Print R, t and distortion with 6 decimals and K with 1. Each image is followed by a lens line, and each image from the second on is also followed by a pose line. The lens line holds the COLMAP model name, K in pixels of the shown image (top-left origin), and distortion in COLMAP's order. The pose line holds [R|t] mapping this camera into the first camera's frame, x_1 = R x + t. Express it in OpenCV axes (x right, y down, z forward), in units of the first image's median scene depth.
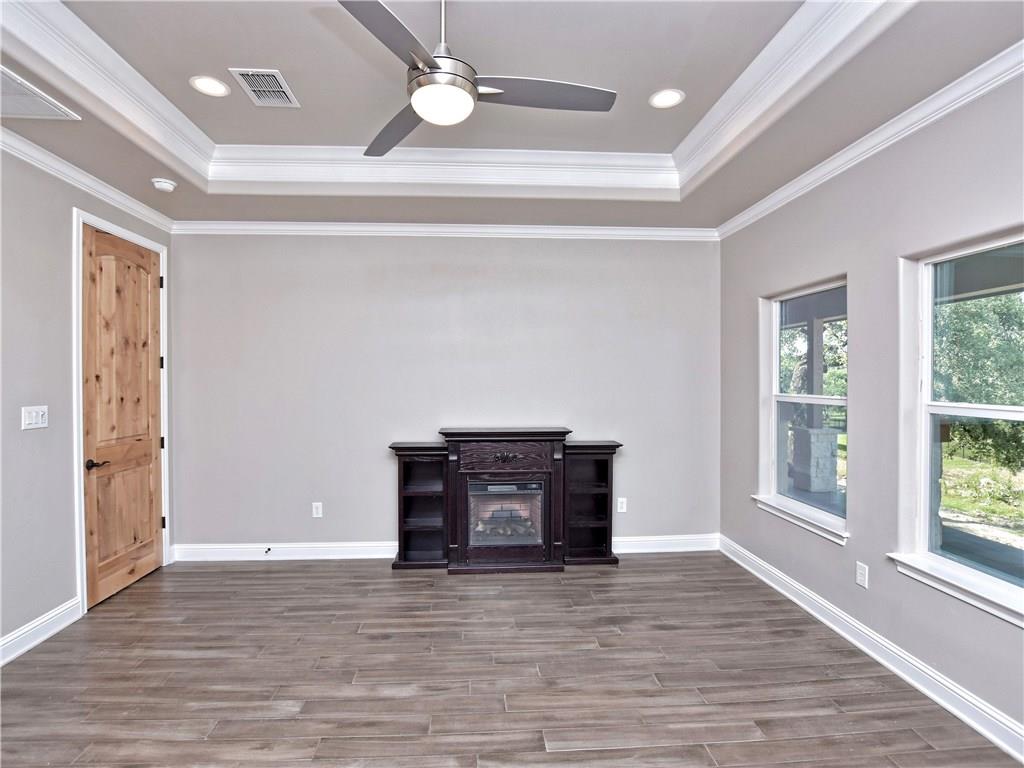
lens RADIAL K [[512.6, 0, 508.0], [0, 512.6, 381.2], [0, 0, 1]] dist [-0.033416, 0.003361]
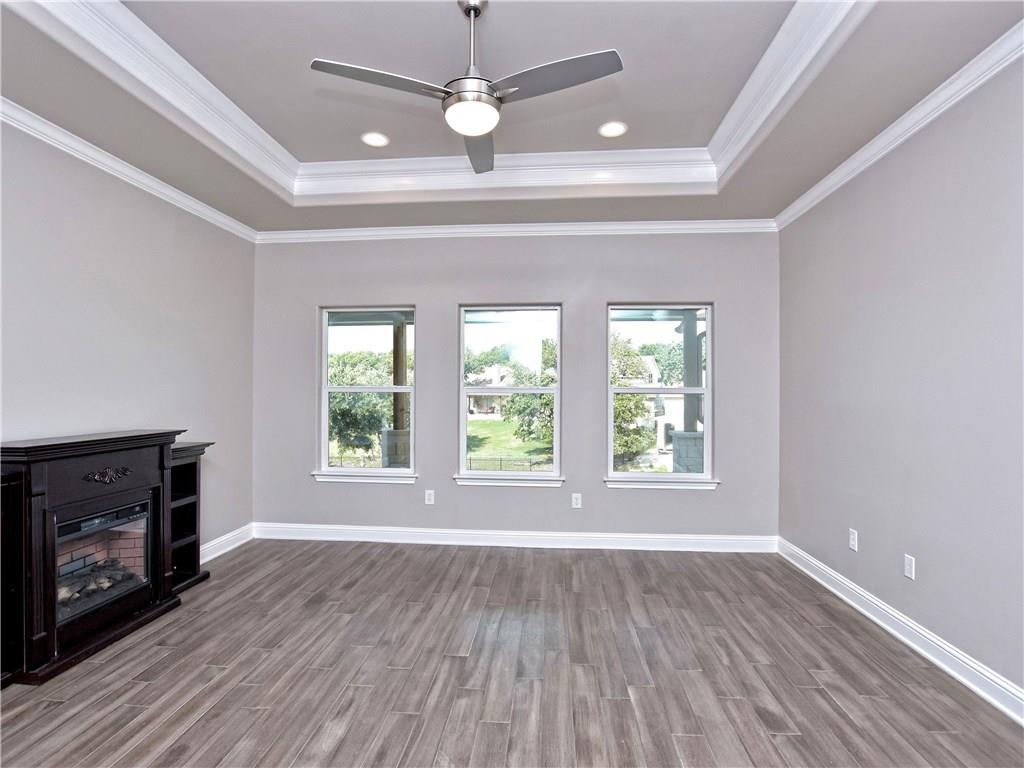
lens RADIAL K [[512.6, 0, 509.1], [0, 512.6, 387.3], [0, 0, 1]] dist [-0.033416, 0.003361]
pose [[0.142609, 0.004543, 0.989769, -0.737140], [0.002067, 0.999986, -0.004888, 0.040358], [-0.989777, 0.002743, 0.142597, 0.447169]]
